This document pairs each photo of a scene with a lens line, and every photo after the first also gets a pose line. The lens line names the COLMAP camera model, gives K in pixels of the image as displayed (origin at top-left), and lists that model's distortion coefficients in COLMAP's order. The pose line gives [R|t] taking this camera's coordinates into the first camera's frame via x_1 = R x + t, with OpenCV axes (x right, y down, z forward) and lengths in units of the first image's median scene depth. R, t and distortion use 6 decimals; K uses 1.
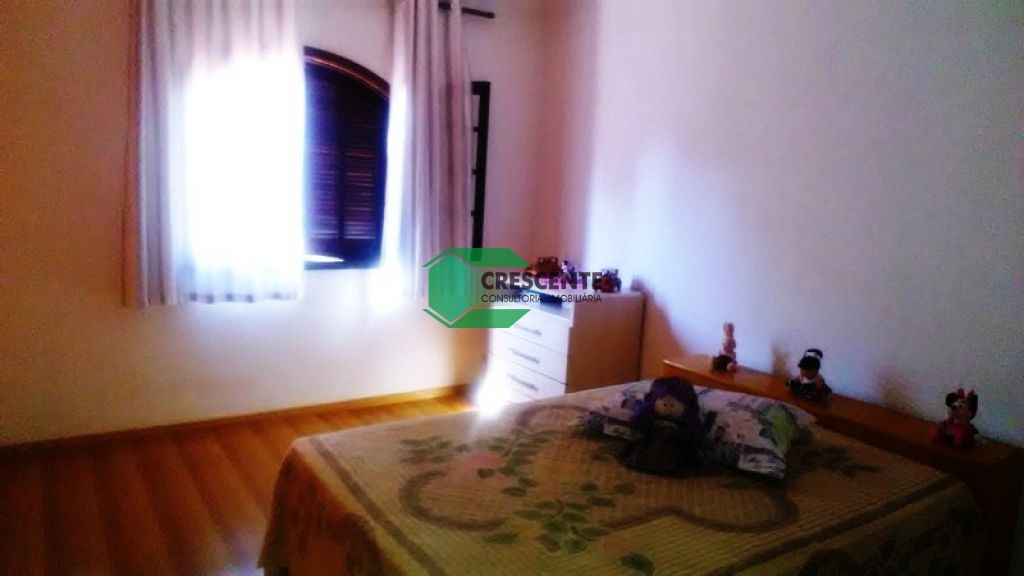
lens RADIAL K [[698.0, 0, 516.9], [0, 698.0, 286.8], [0, 0, 1]] dist [0.002499, -0.000227]
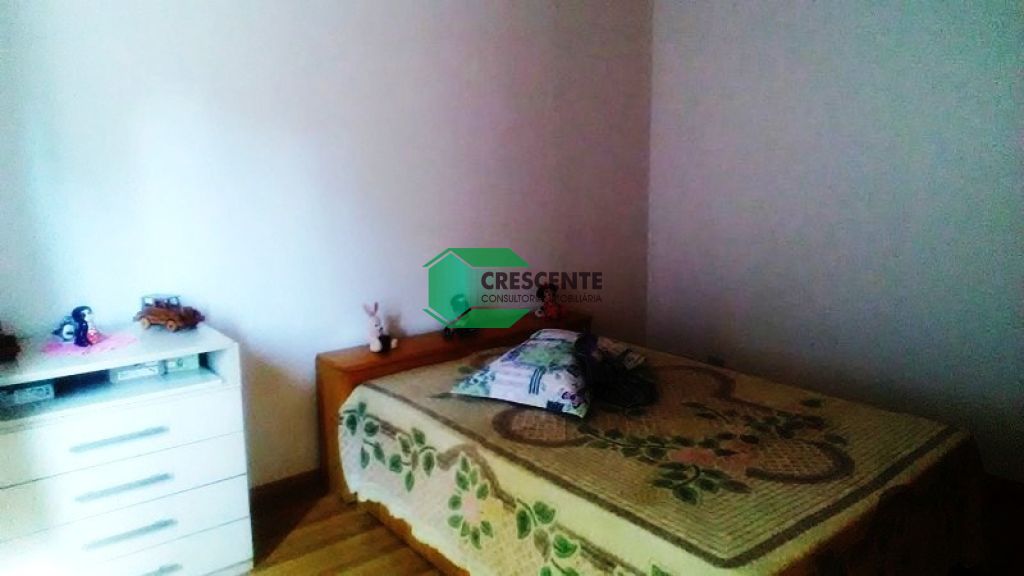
lens RADIAL K [[698.0, 0, 516.9], [0, 698.0, 286.8], [0, 0, 1]] dist [0.002499, -0.000227]
pose [[-0.058445, -0.233080, 0.970700, -0.960383], [0.165390, 0.956664, 0.239668, -0.252746], [-0.984495, 0.174552, -0.017363, 1.290021]]
